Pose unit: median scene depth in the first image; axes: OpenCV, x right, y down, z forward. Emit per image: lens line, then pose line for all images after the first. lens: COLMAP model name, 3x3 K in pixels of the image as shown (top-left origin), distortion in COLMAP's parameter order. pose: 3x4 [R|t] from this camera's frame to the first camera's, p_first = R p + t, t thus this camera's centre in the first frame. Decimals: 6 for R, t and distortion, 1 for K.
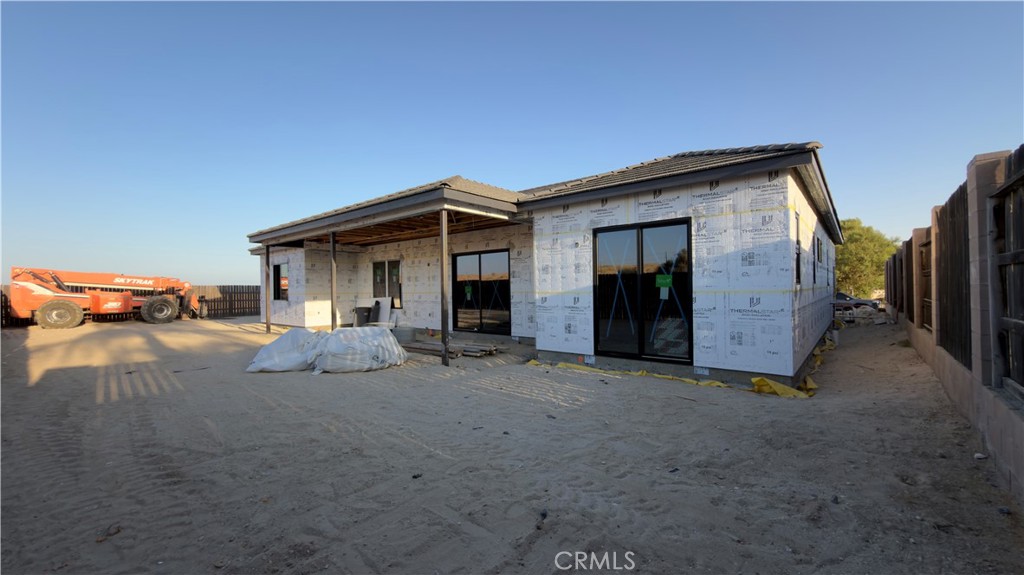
lens RADIAL K [[409.1, 0, 512.0], [0, 409.1, 287.5], [0, 0, 1]] dist [0.000639, -0.000527]
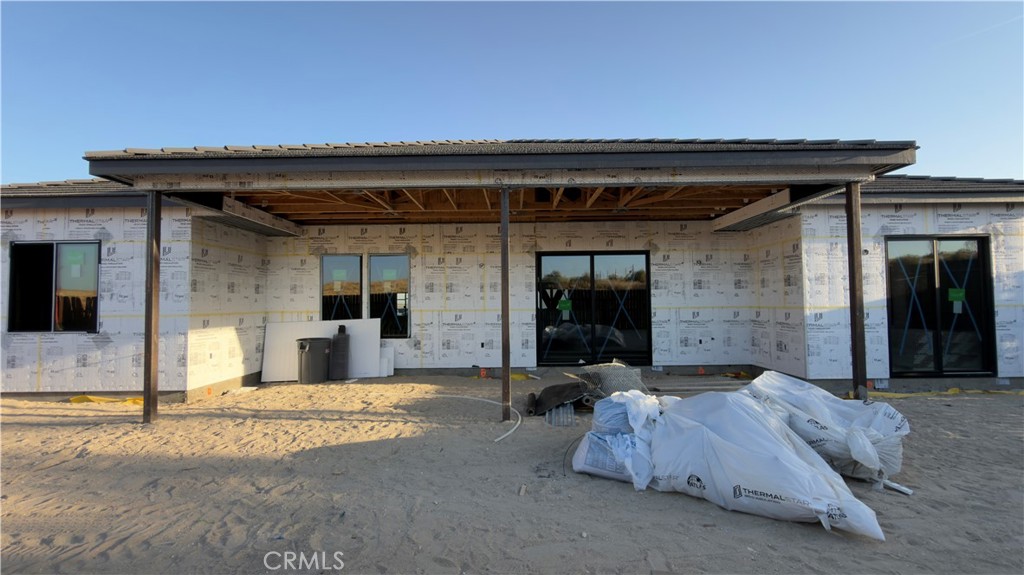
lens RADIAL K [[409.1, 0, 512.0], [0, 409.1, 287.5], [0, 0, 1]] dist [0.000639, -0.000527]
pose [[0.769711, 0.027766, 0.637788, -0.909199], [-0.001003, 0.999105, -0.042285, 0.007567], [-0.638391, 0.031908, 0.769050, 0.763808]]
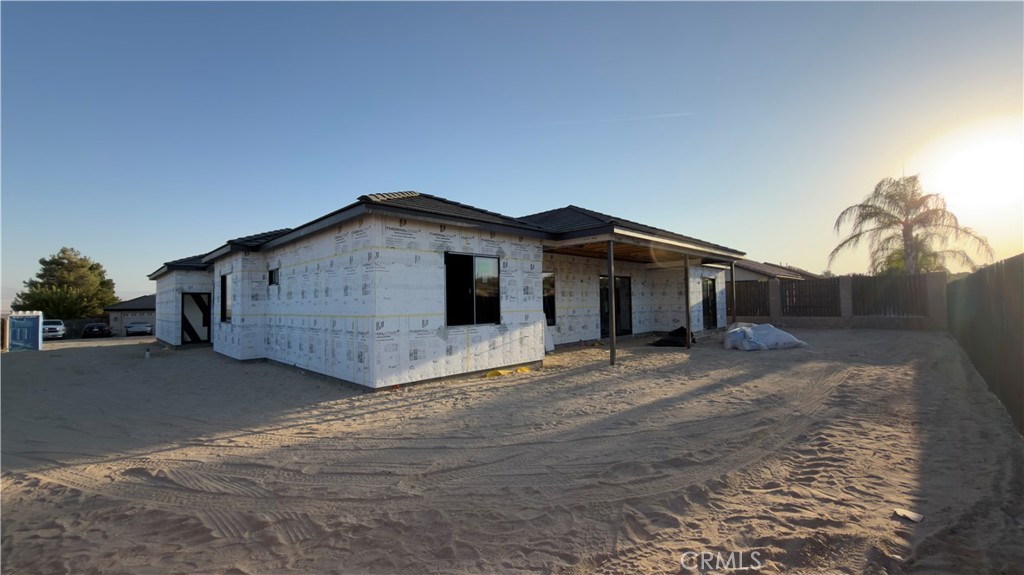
lens RADIAL K [[409.1, 0, 512.0], [0, 409.1, 287.5], [0, 0, 1]] dist [0.000639, -0.000527]
pose [[0.085041, 0.051354, 0.995053, -2.069963], [0.016703, 0.998457, -0.052957, 0.023690], [-0.996237, 0.021124, 0.084052, 1.737286]]
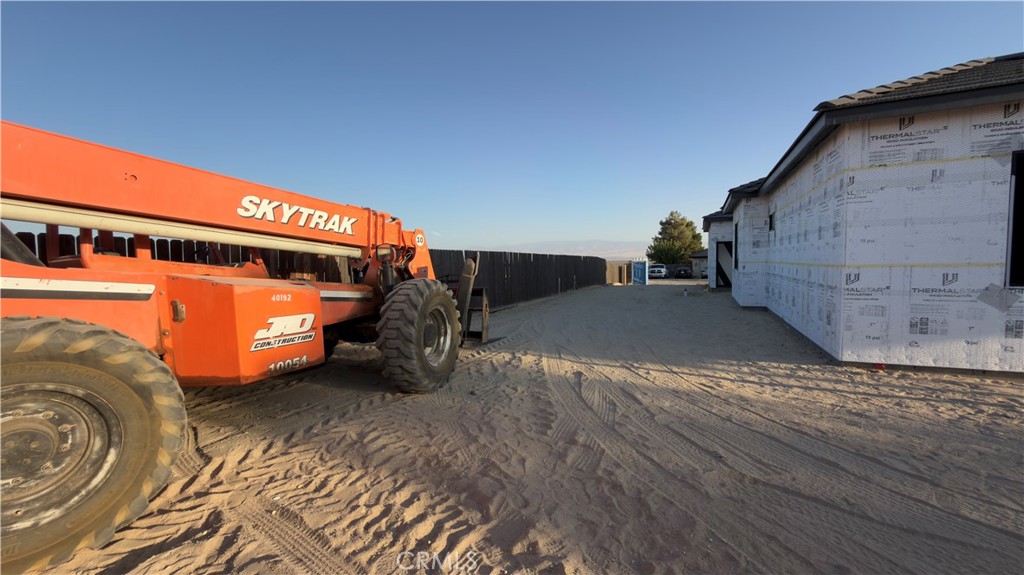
lens RADIAL K [[409.1, 0, 512.0], [0, 409.1, 287.5], [0, 0, 1]] dist [0.000639, -0.000527]
pose [[0.962957, -0.022626, 0.268705, -1.912438], [0.007010, 0.998237, 0.058936, 0.026265], [-0.269565, -0.054869, 0.961418, 1.629483]]
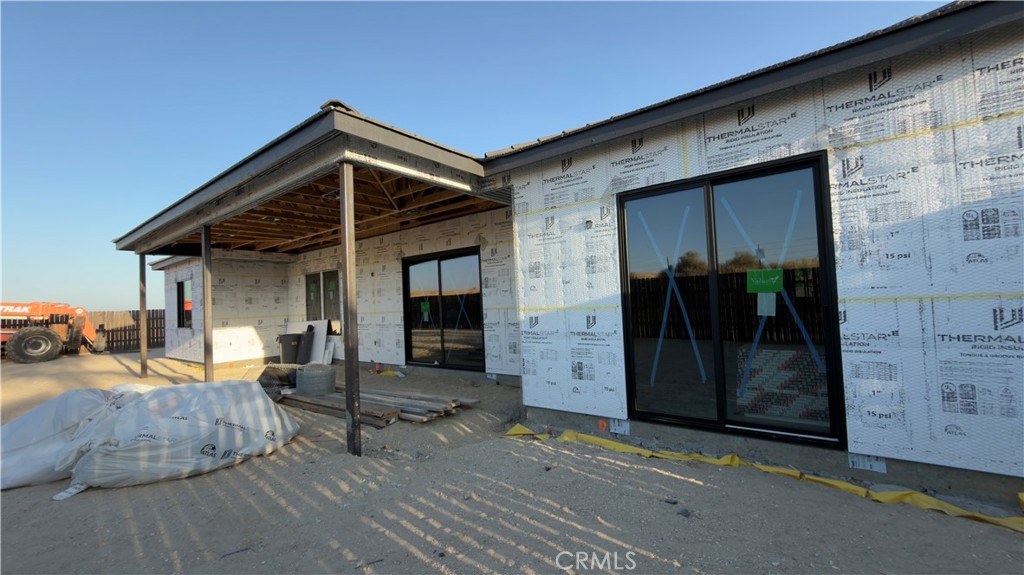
lens RADIAL K [[409.1, 0, 512.0], [0, 409.1, 287.5], [0, 0, 1]] dist [0.000639, -0.000527]
pose [[0.998686, -0.028845, 0.042365, 0.022790], [0.030300, 0.998958, -0.034126, 0.000400], [-0.041336, 0.035365, 0.998519, 0.407444]]
